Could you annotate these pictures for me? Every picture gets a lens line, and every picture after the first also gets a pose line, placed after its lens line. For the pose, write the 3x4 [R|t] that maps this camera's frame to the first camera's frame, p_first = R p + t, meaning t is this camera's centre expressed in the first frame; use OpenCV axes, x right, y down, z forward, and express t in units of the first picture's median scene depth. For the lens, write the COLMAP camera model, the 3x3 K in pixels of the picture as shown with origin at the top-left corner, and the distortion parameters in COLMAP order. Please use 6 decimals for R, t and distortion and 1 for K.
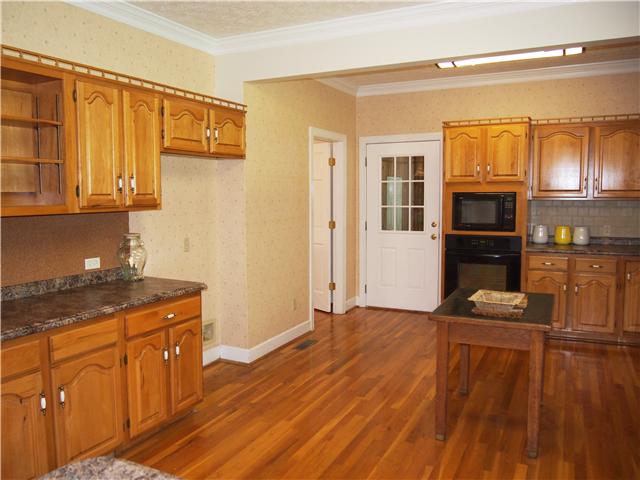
lens RADIAL K [[531.5, 0, 317.2], [0, 531.5, 235.5], [0, 0, 1]] dist [-0.059772, 0.042383]
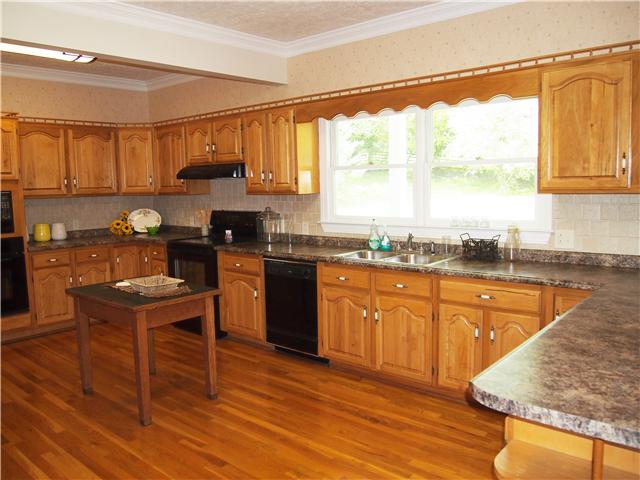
lens RADIAL K [[531.5, 0, 317.6], [0, 531.5, 241.1], [0, 0, 1]] dist [-0.059772, 0.042383]
pose [[0.253569, -0.106415, 0.961446, -0.402952], [0.097979, 0.991644, 0.083917, -0.018009], [-0.962342, 0.072923, 0.261877, 0.233837]]
